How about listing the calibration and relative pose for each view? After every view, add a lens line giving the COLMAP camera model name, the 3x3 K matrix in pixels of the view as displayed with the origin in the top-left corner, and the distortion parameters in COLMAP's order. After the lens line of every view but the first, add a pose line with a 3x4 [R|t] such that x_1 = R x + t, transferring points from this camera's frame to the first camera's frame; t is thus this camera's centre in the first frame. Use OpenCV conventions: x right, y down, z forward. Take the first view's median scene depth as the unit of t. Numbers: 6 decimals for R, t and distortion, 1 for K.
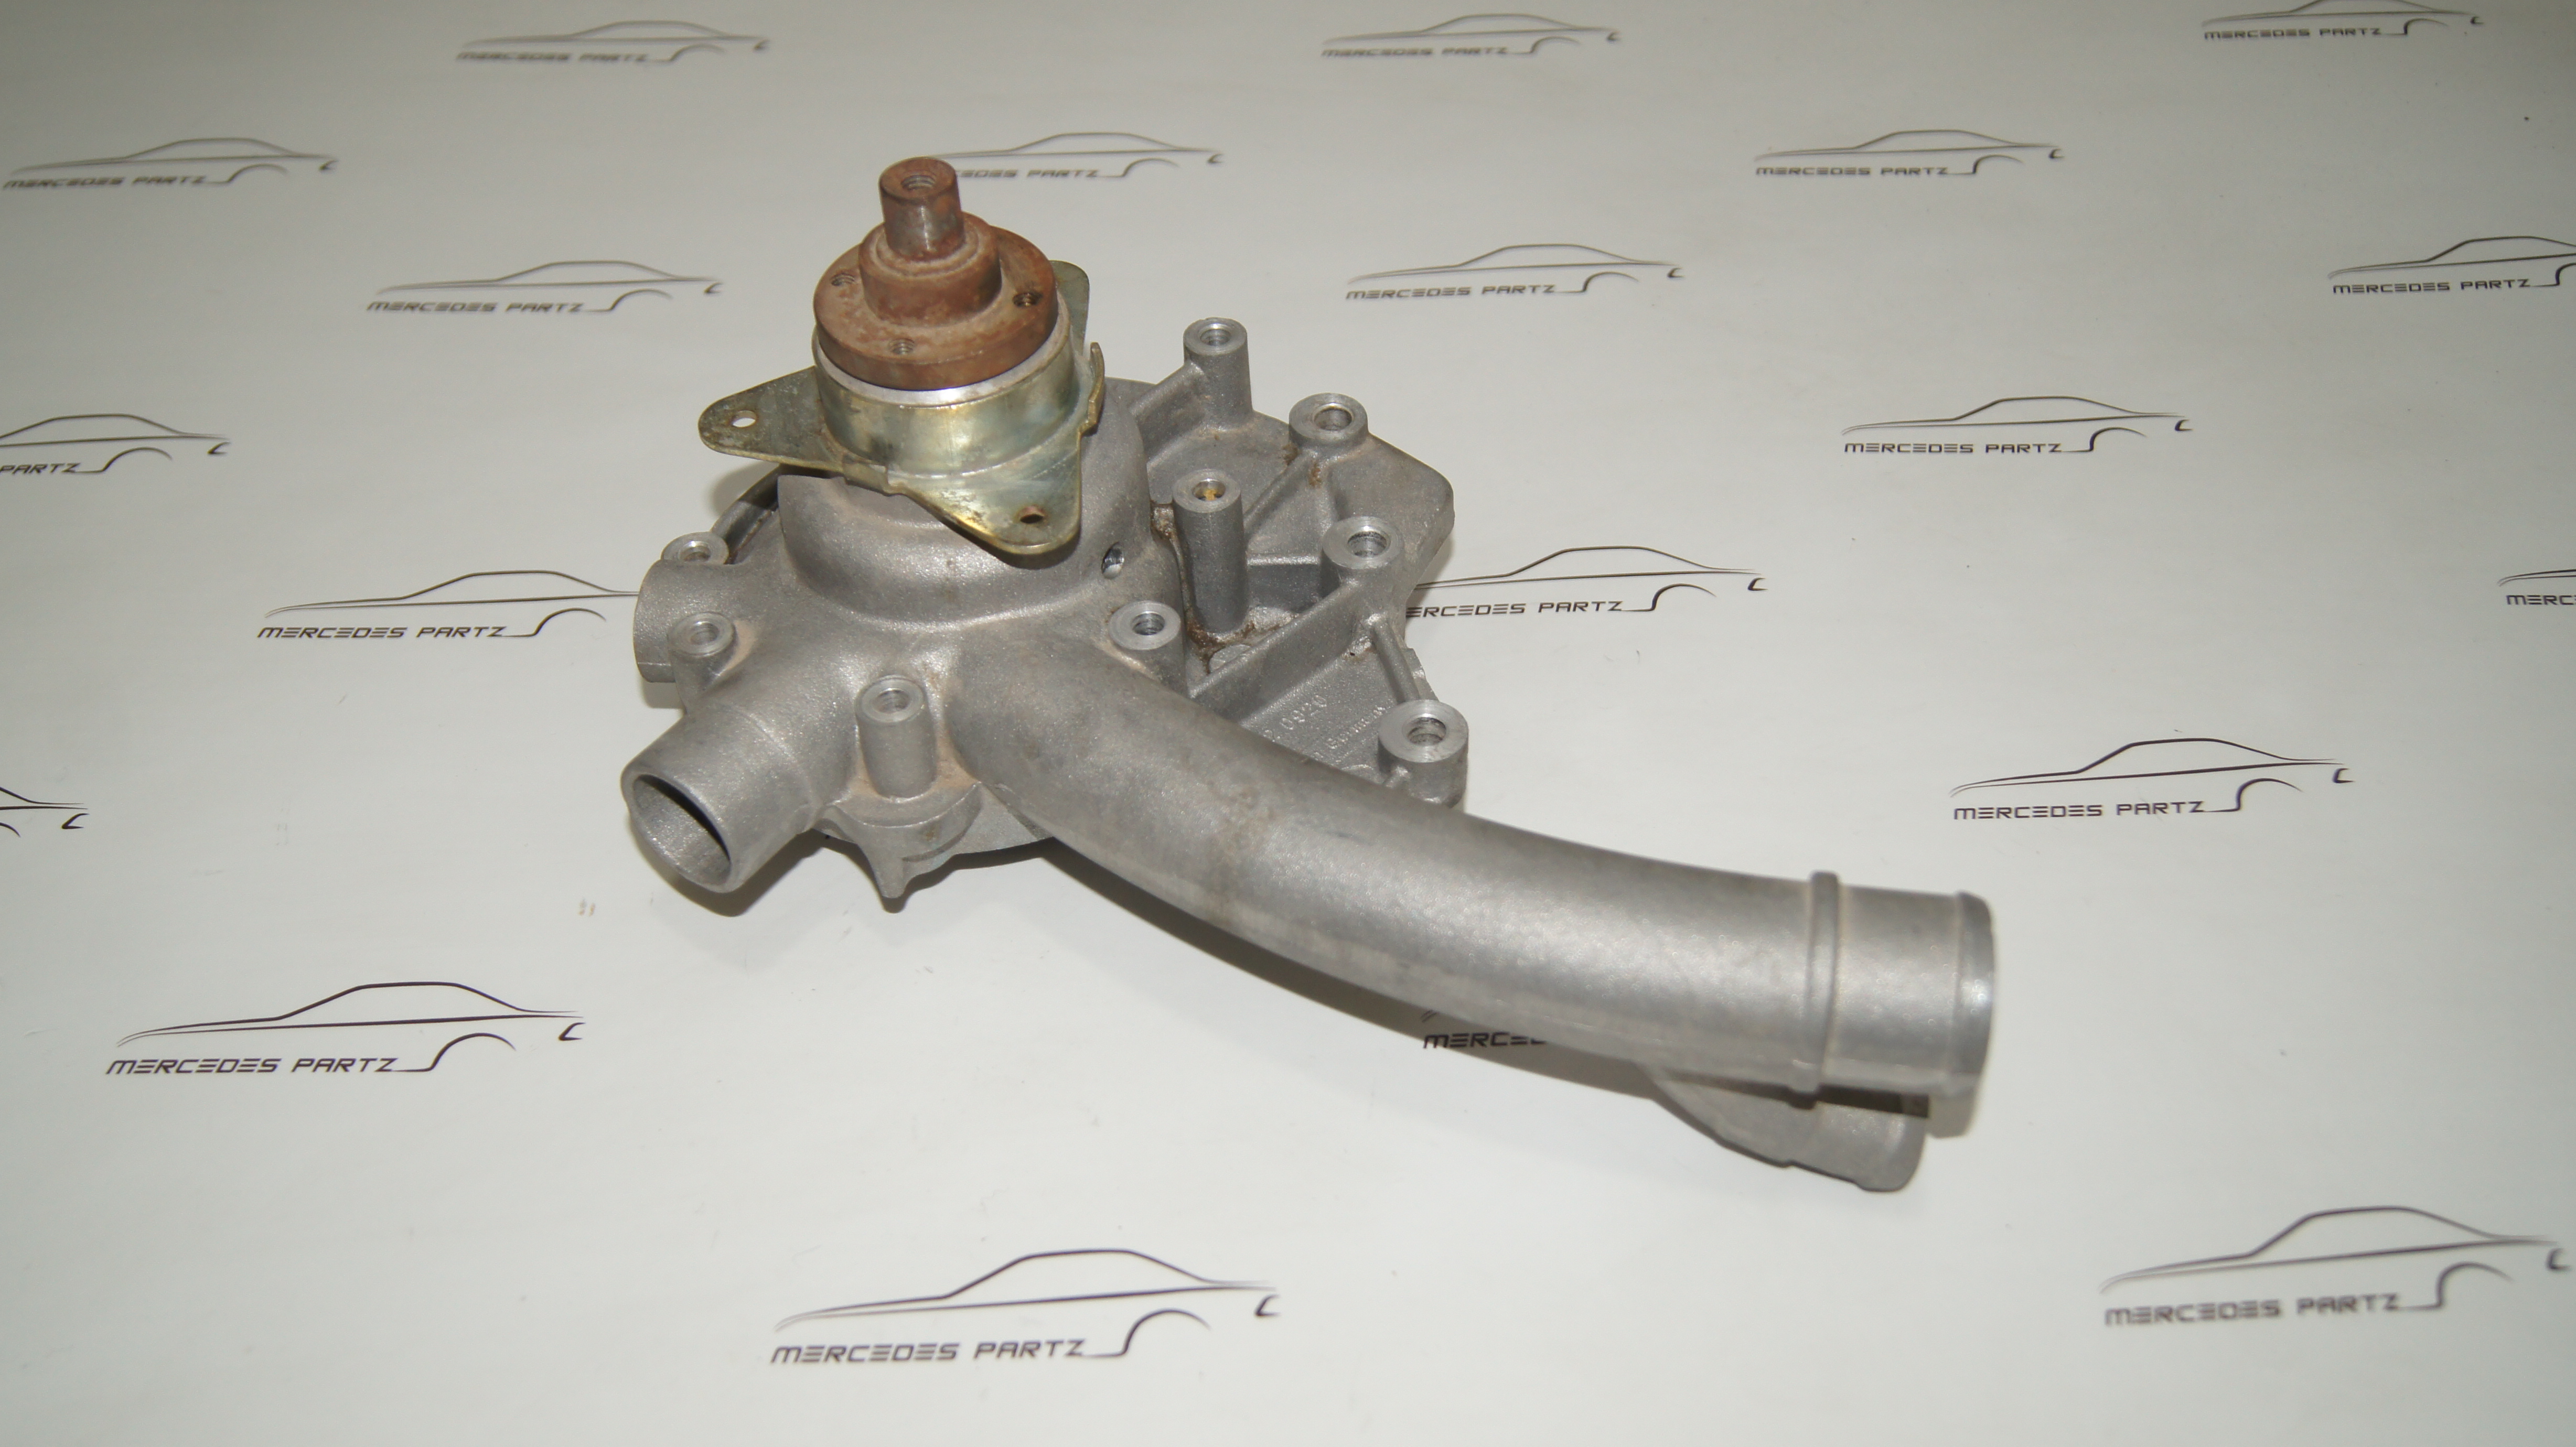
lens RADIAL K [[2688.6, 0, 1290.0], [0, 2688.6, 720.6], [0, 0, 1]] dist [-0.065819, 0.000000]
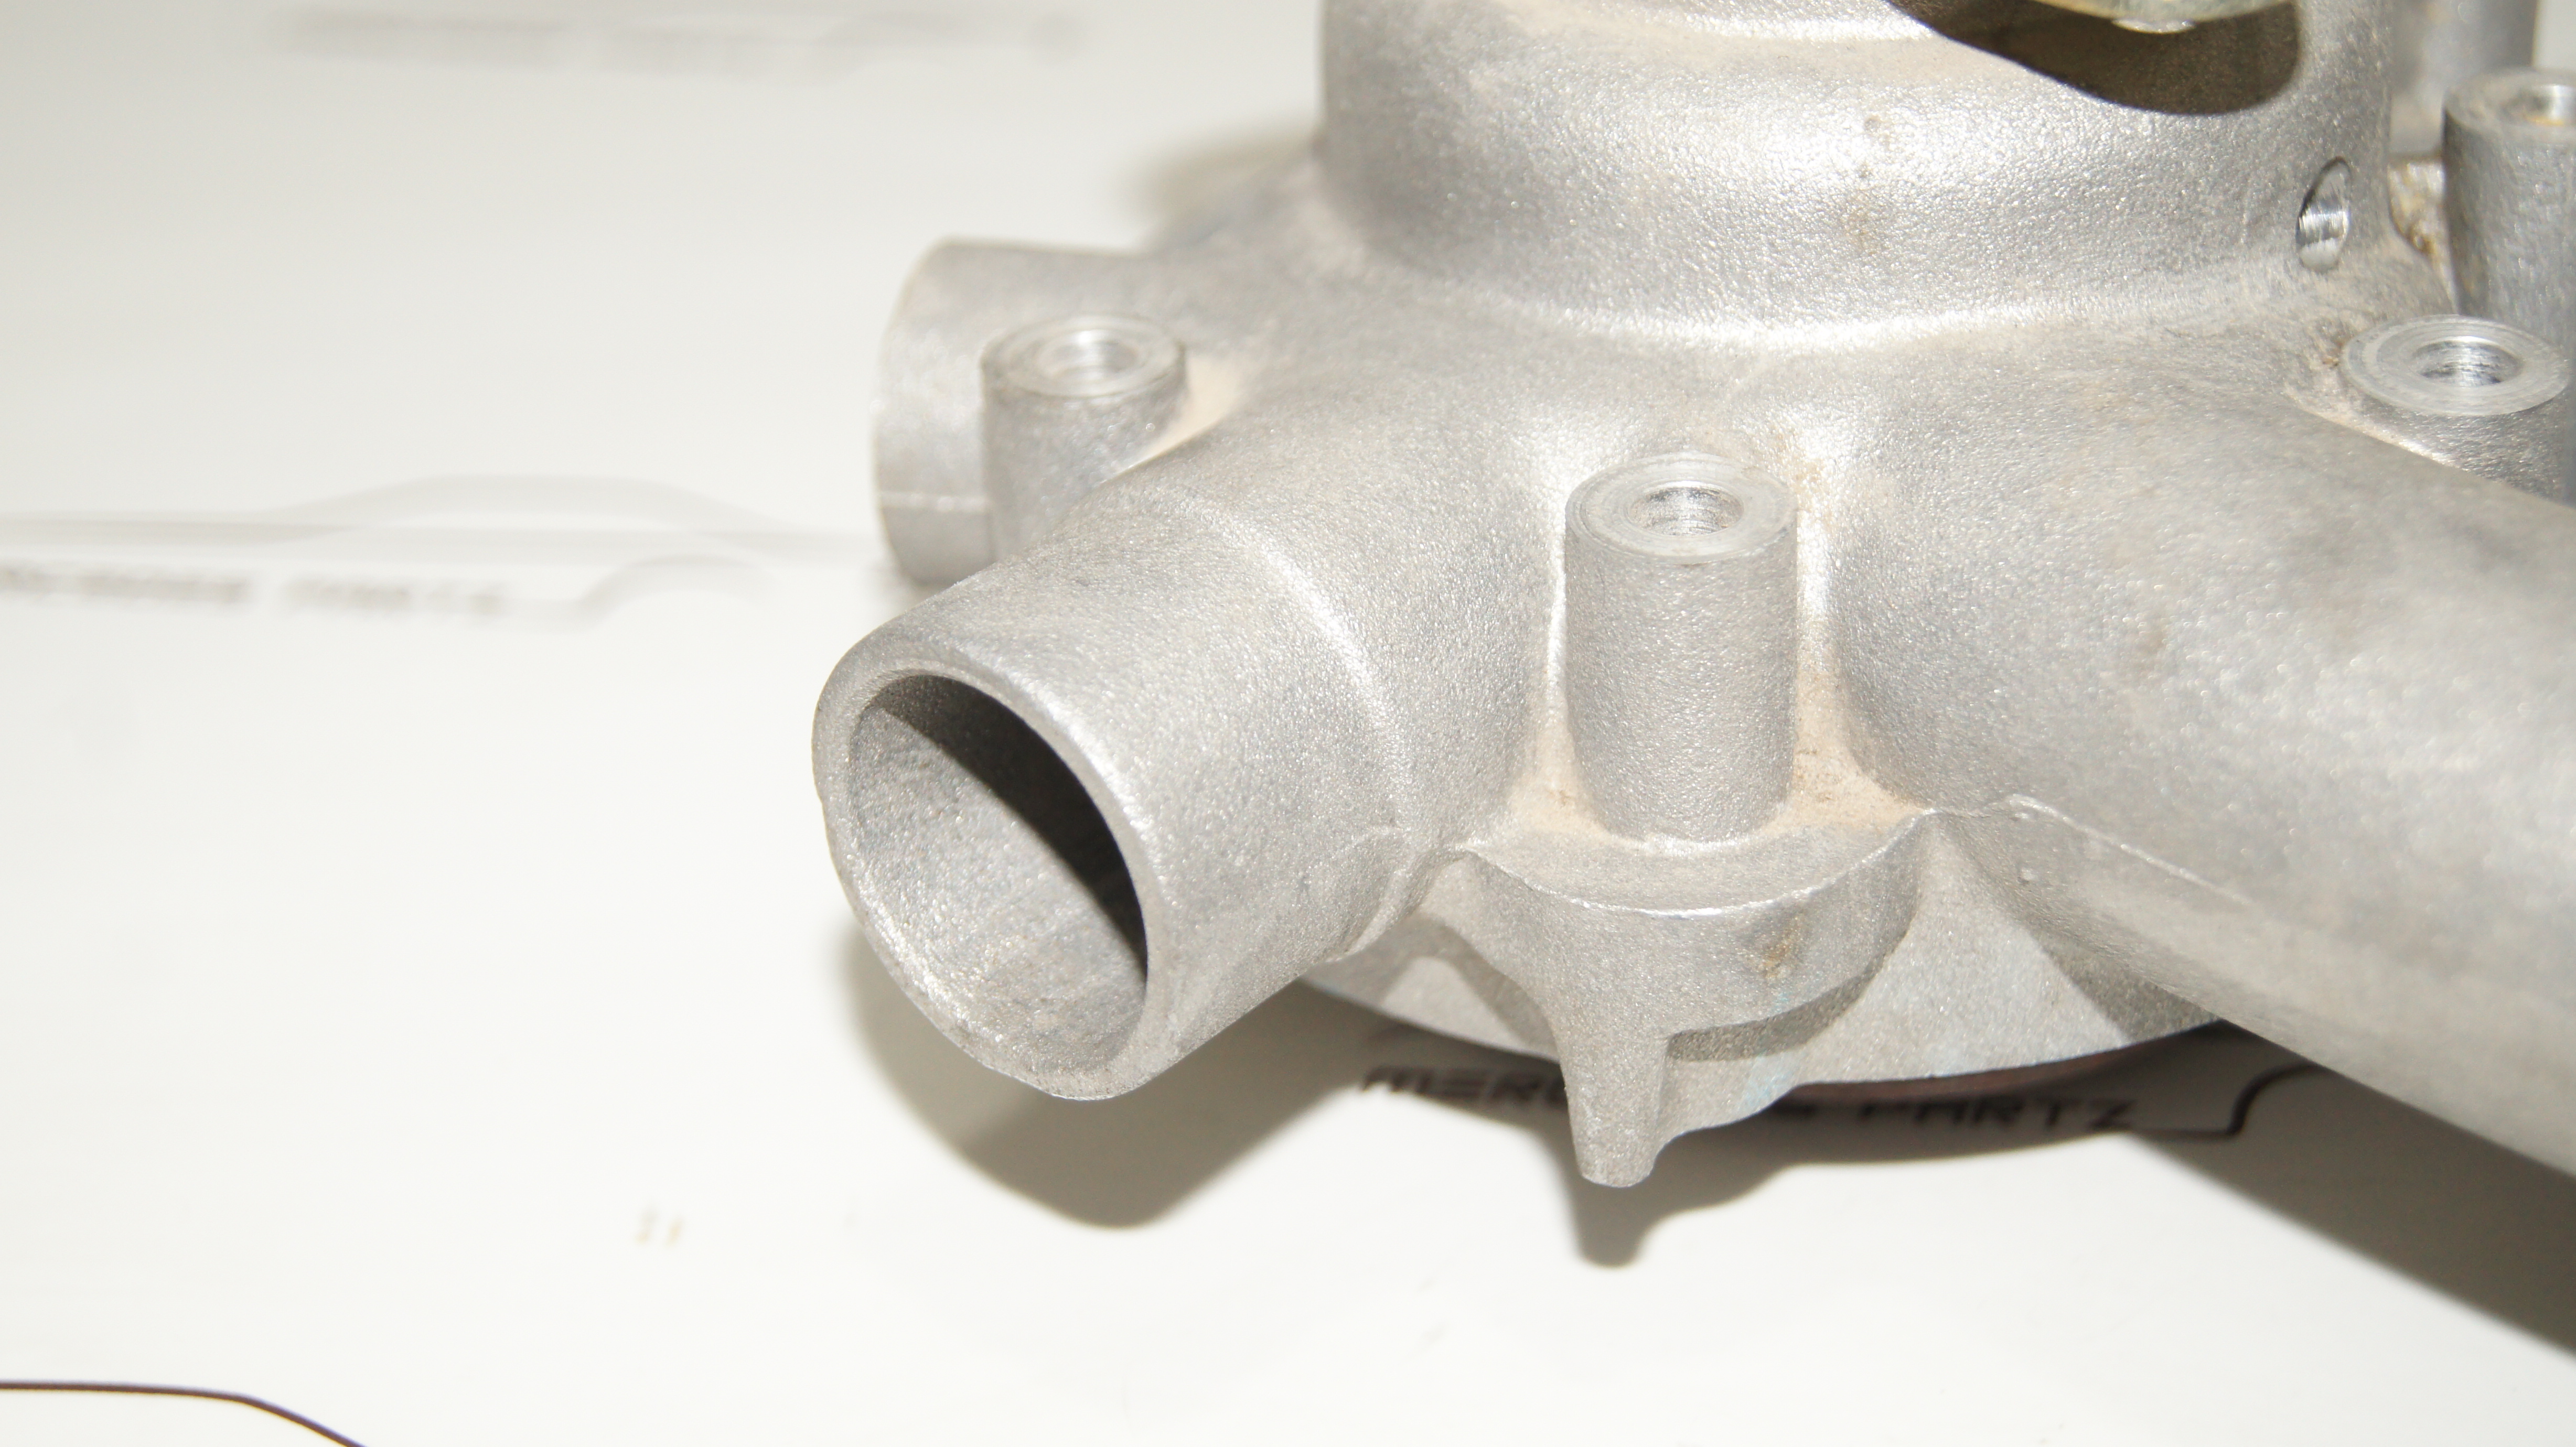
lens RADIAL K [[4236.3, 0, 1283.5], [0, 4236.3, 732.1], [0, 0, 1]] dist [-0.025700, 0.000000]
pose [[0.992277, 0.041945, -0.116733, -0.133159], [-0.066510, 0.974285, -0.215277, 0.125936], [0.104701, 0.221378, 0.969551, 0.508230]]
